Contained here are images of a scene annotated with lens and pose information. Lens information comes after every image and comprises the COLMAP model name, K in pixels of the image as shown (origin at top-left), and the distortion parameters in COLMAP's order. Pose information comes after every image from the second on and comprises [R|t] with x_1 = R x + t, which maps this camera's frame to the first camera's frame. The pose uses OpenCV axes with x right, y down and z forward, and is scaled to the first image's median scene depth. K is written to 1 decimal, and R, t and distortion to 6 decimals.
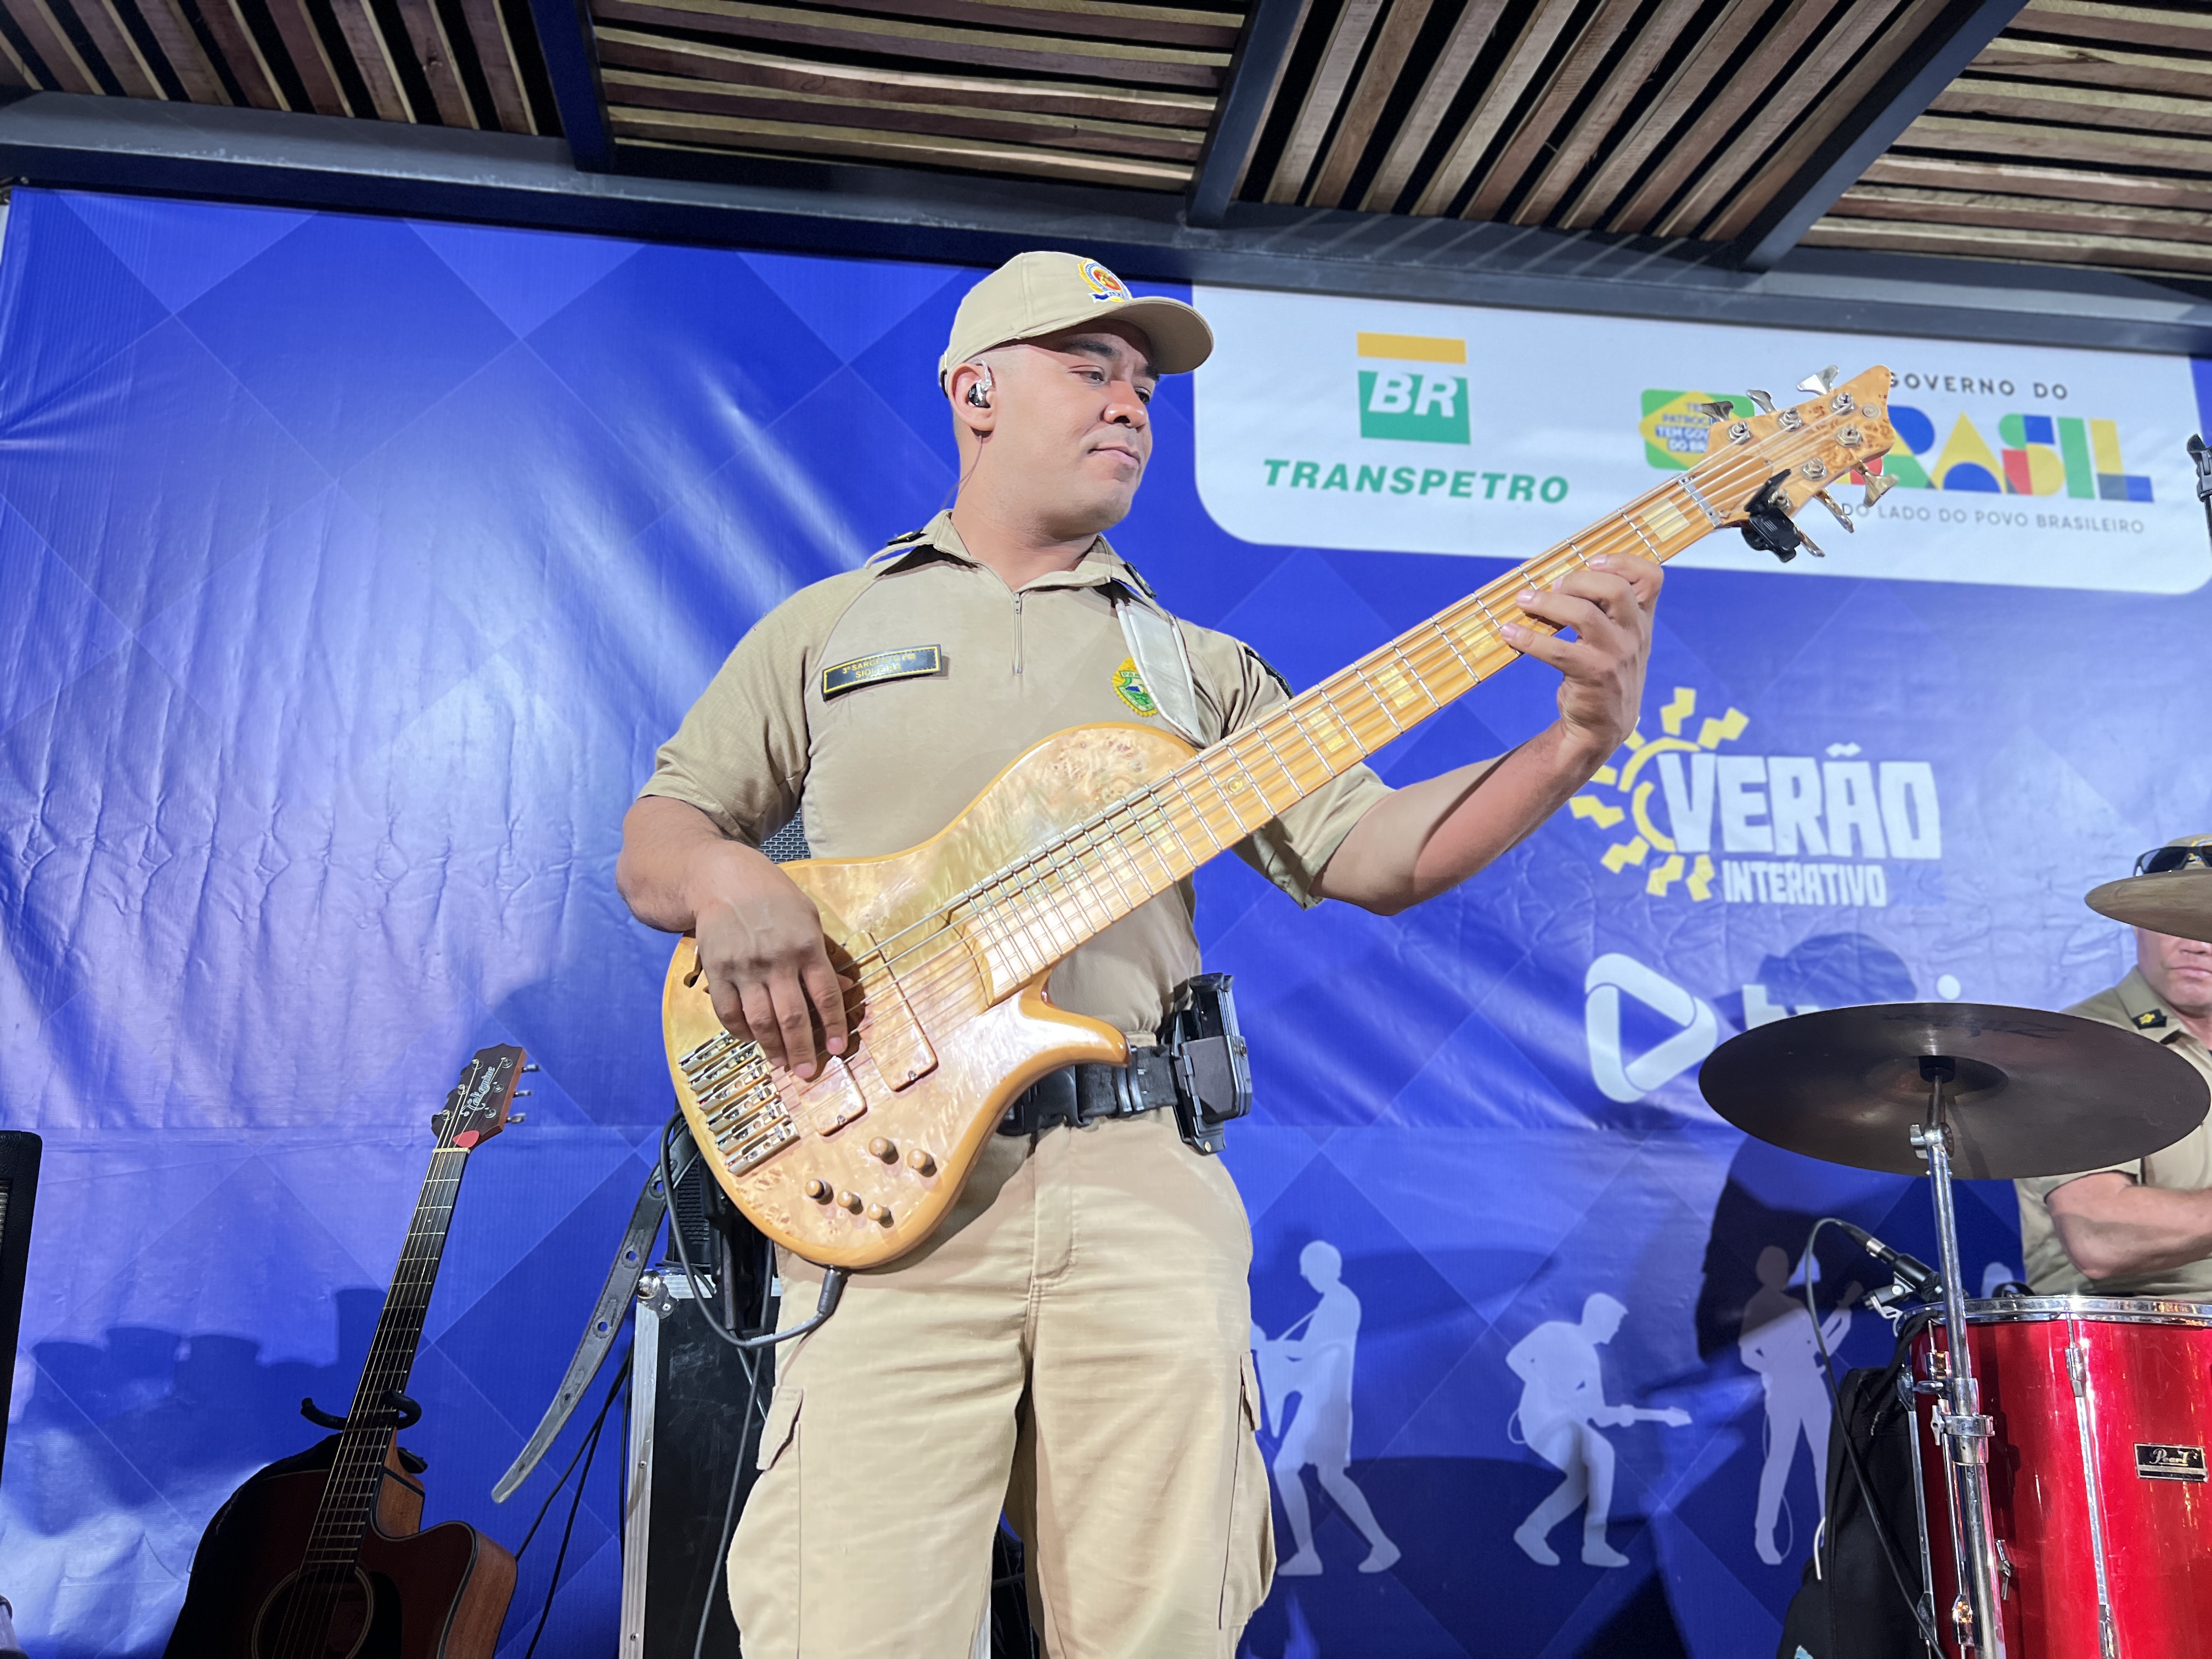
lens RADIAL K [[1620.4, 0, 1068.3], [0, 1620.4, 826.0], [0, 0, 1]] dist [0.015126, -0.000967]
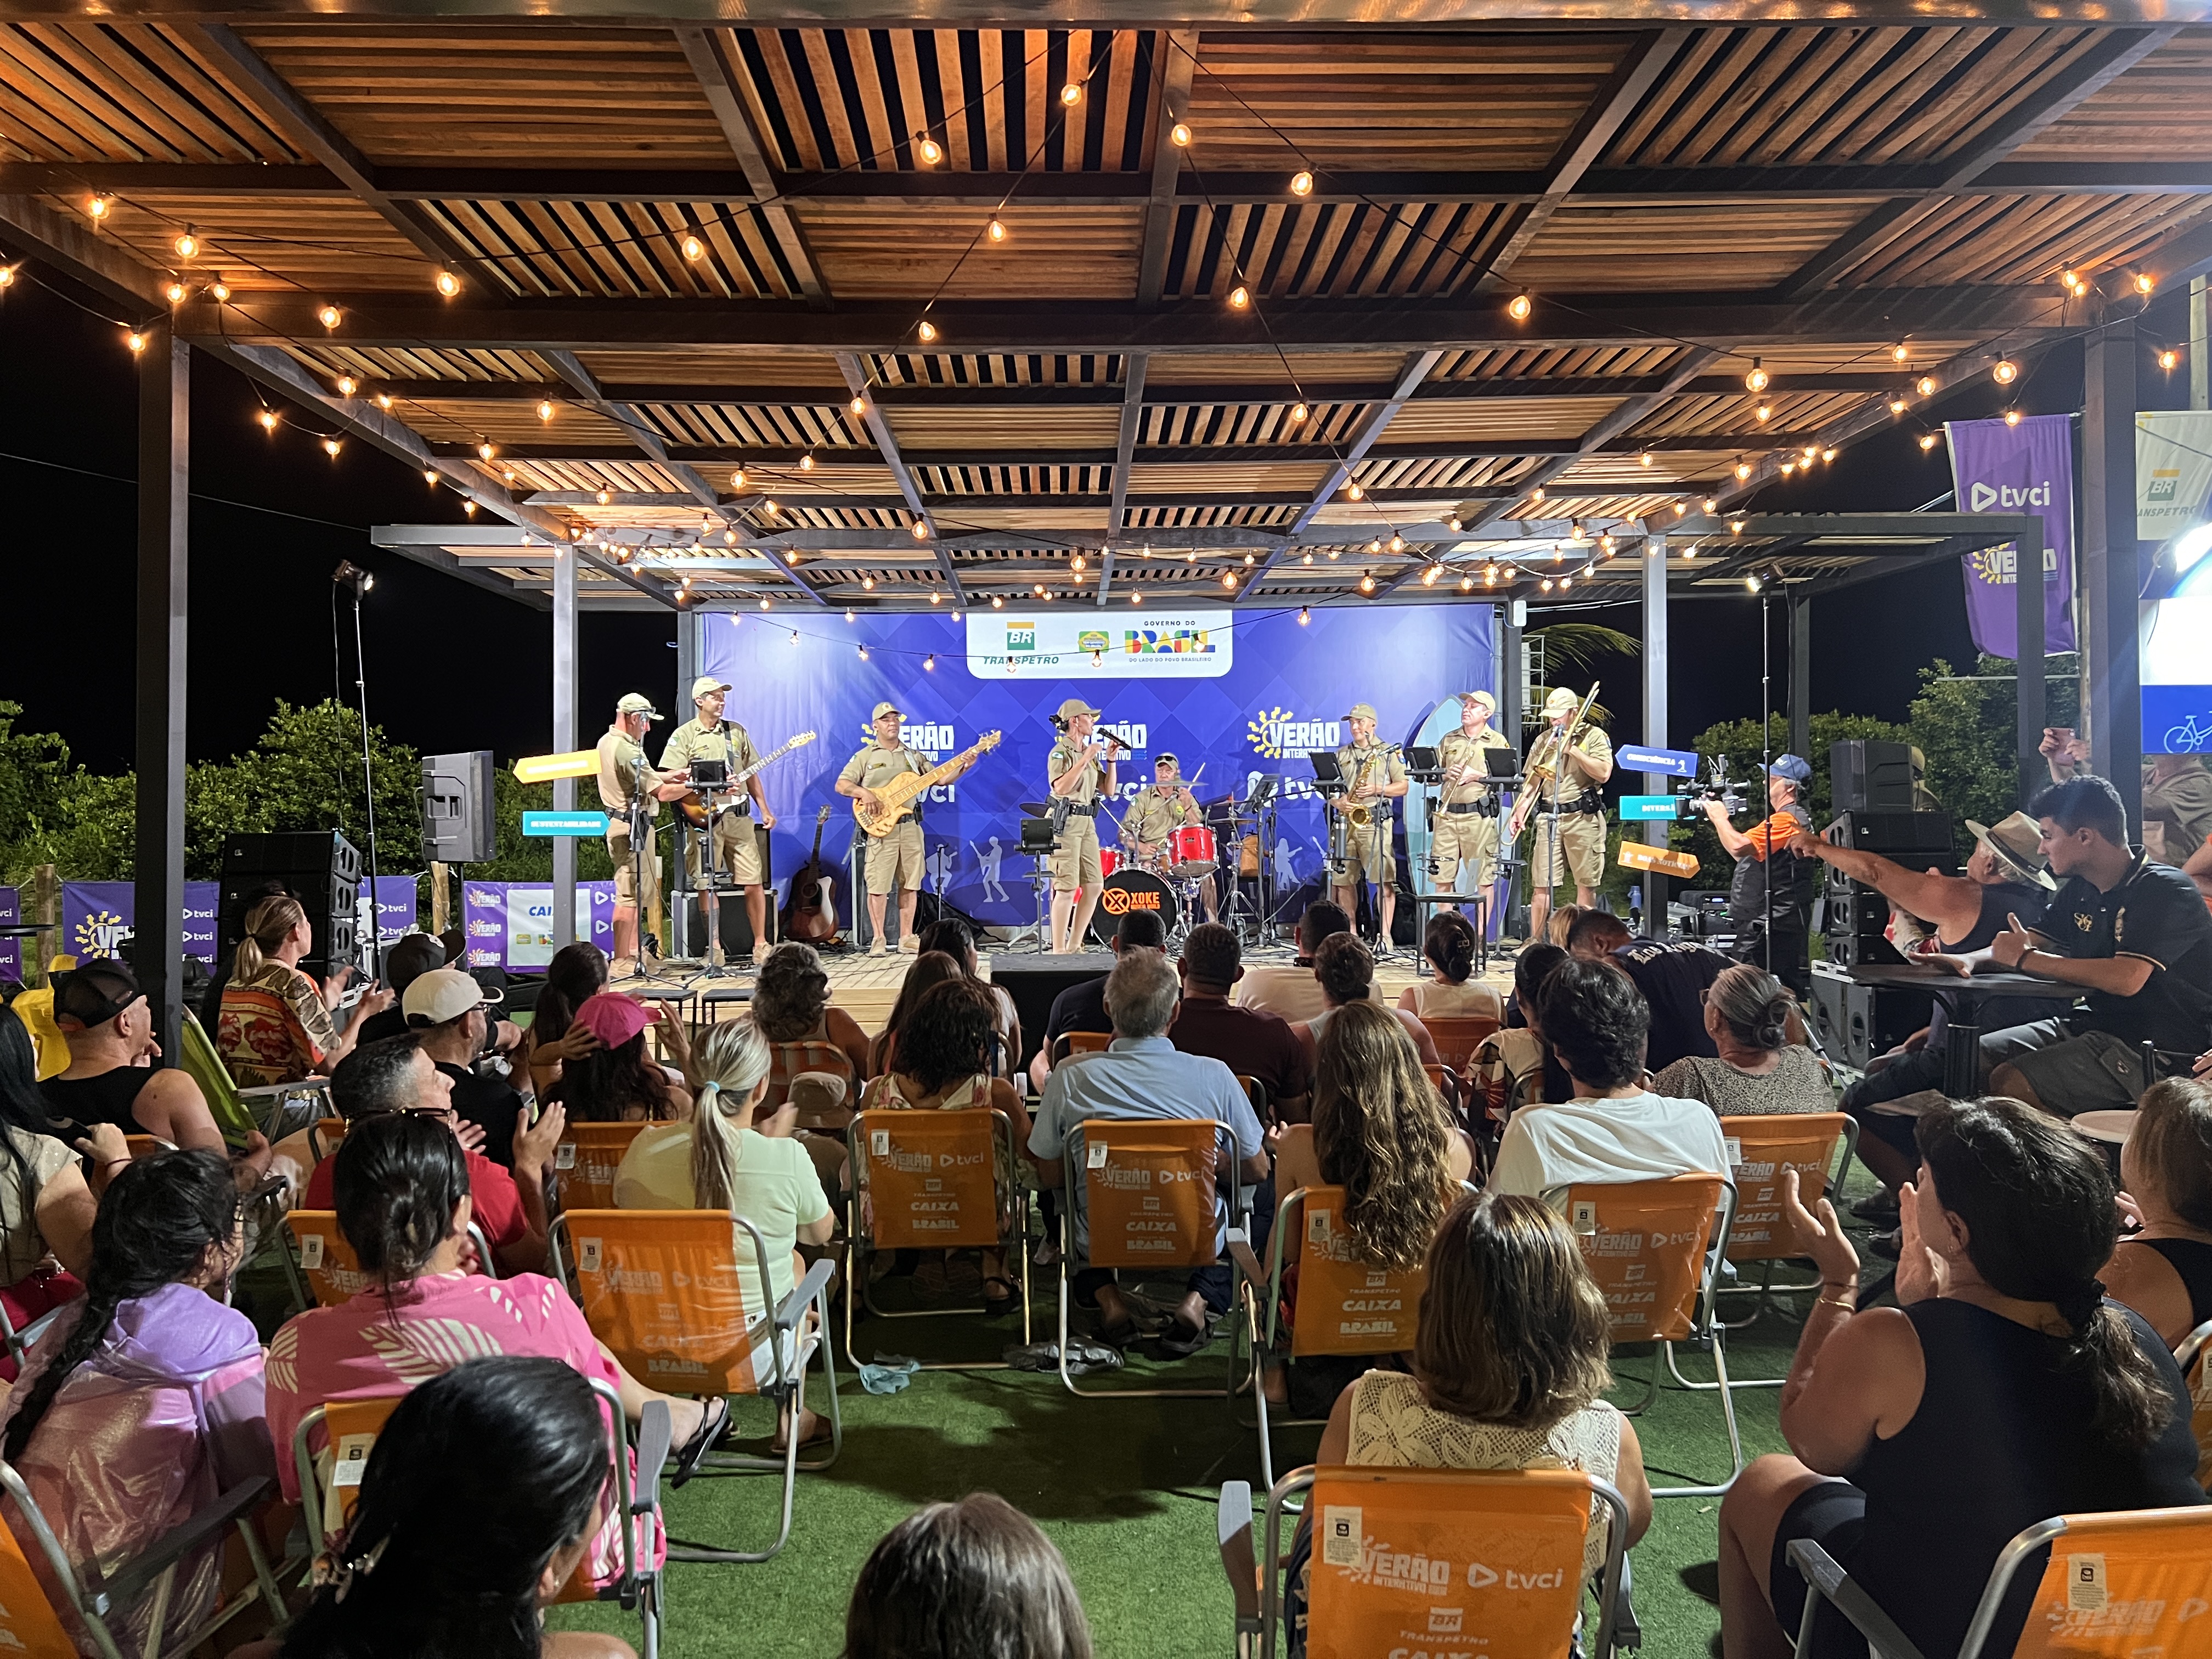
lens RADIAL K [[1686.1, 0, 1093.7], [0, 1686.1, 837.5], [0, 0, 1]] dist [0.106222, 0.001283]
pose [[0.996373, -0.011452, -0.084325, 0.765893], [0.031314, 0.970720, 0.238165, -0.801728], [0.079128, -0.239942, 0.967557, -3.316627]]
